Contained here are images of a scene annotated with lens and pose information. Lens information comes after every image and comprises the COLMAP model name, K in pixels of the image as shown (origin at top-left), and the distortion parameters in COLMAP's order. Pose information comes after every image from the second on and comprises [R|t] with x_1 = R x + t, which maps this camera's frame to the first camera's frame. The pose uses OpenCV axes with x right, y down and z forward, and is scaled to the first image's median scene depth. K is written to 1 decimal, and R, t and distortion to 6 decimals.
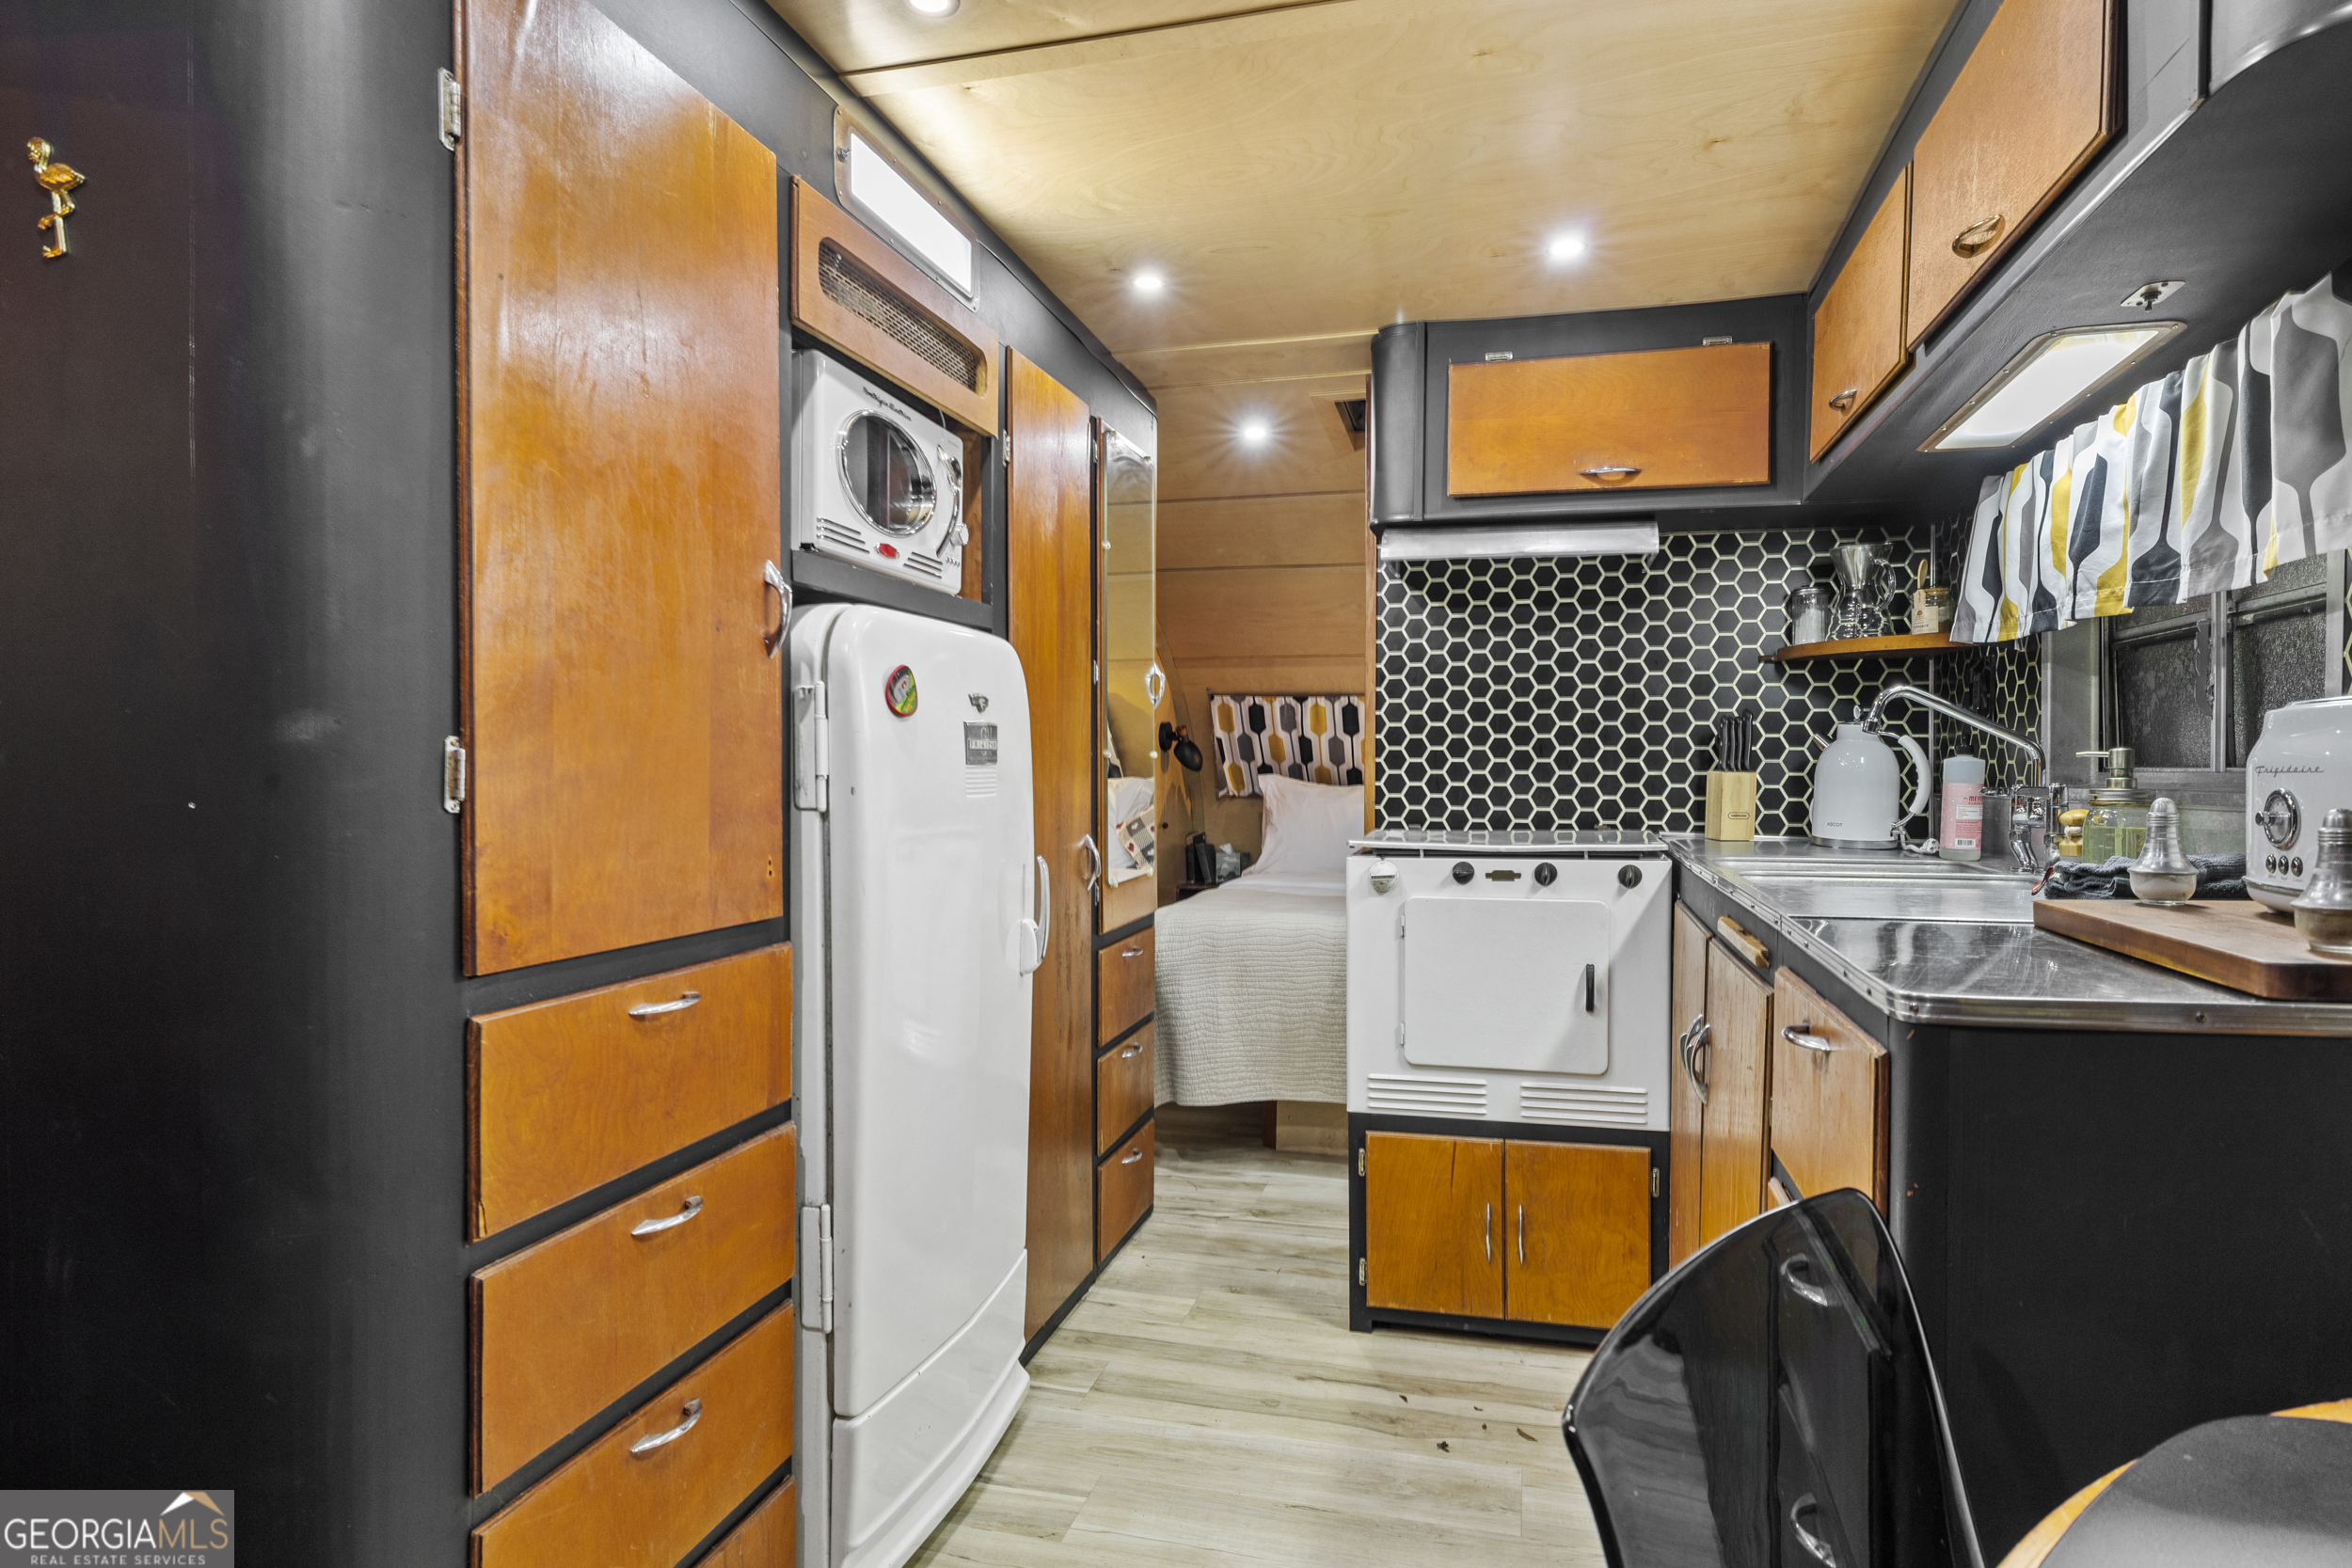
lens RADIAL K [[1298.2, 0, 1176.0], [0, 1298.2, 784.0], [0, 0, 1]] dist [-0.005133, -0.001438]
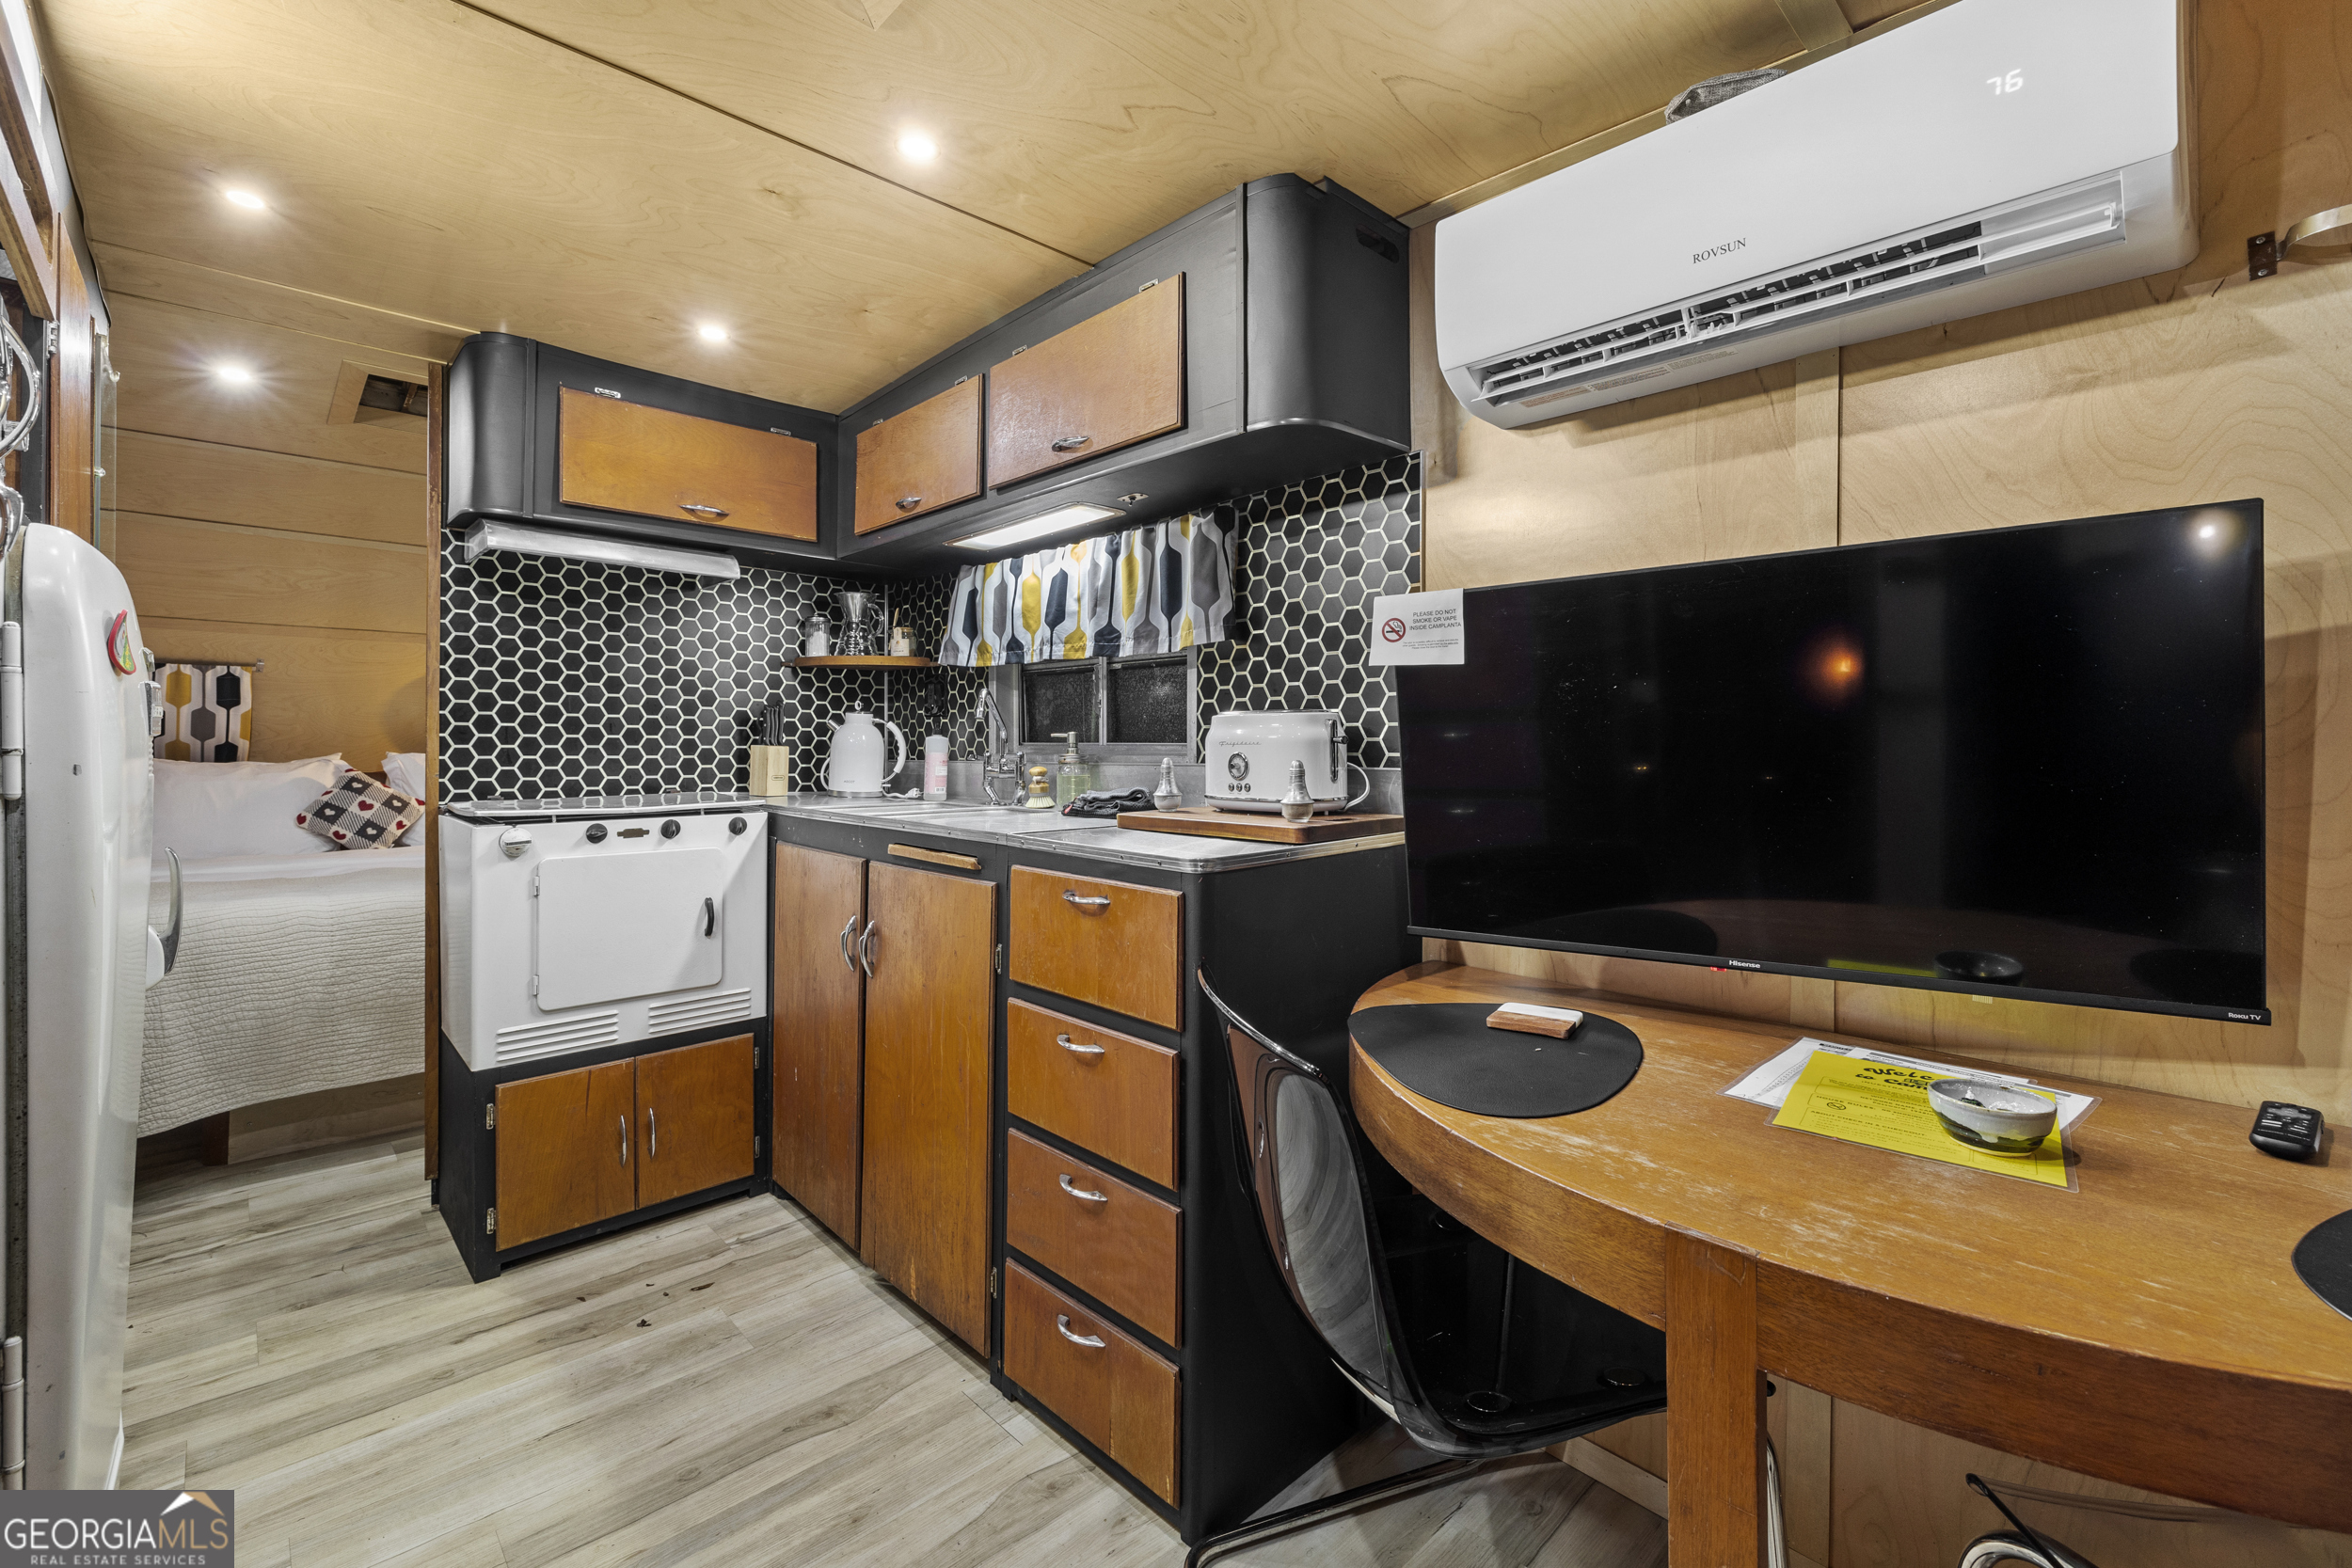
lens RADIAL K [[1022.1, 0, 1173.5], [0, 1022.1, 734.4], [0, 0, 1]] dist [0.001712, 0.000308]
pose [[0.519113, 0.009283, 0.854655, -0.284401], [0.009670, 0.999813, -0.016733, 0.000663], [-0.854651, 0.016951, 0.518926, 0.089029]]
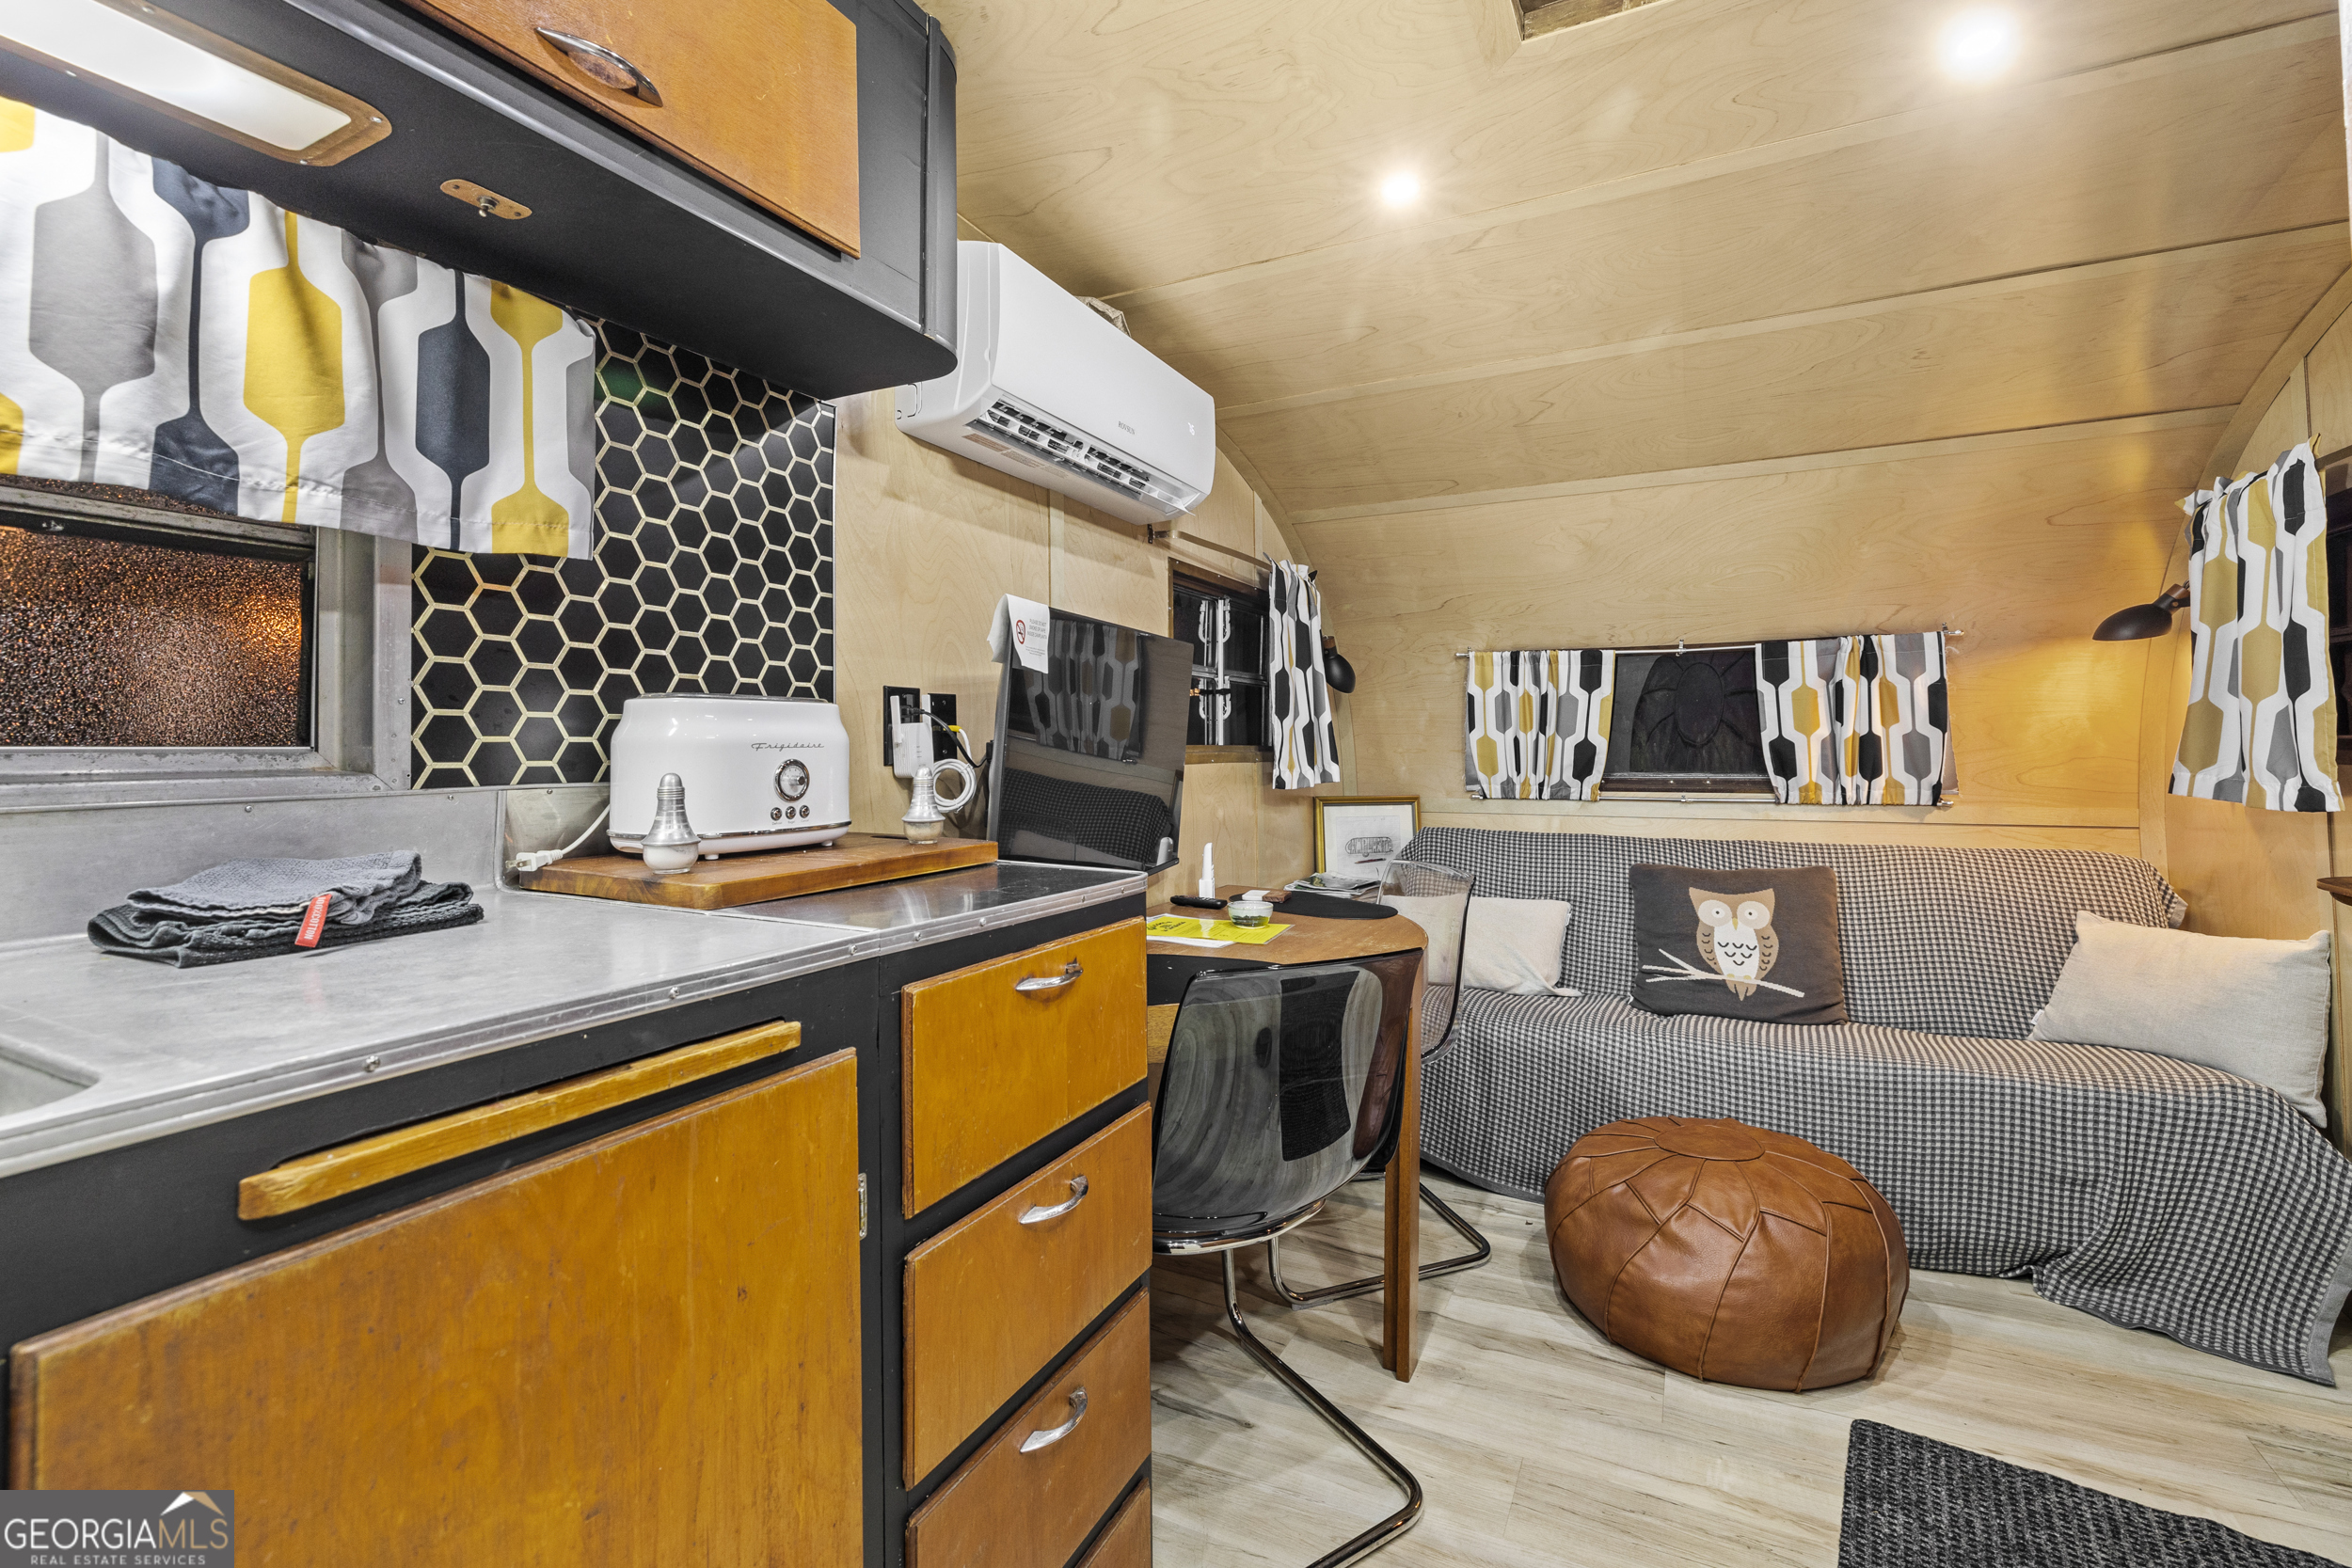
lens RADIAL K [[1022.1, 0, 1173.5], [0, 1022.1, 734.4], [0, 0, 1]] dist [0.001712, 0.000308]
pose [[-0.977926, 0.014663, 0.208436, 0.091184], [0.014297, 0.999892, -0.003264, -0.006796], [-0.208462, -0.000212, -0.978031, 0.866457]]
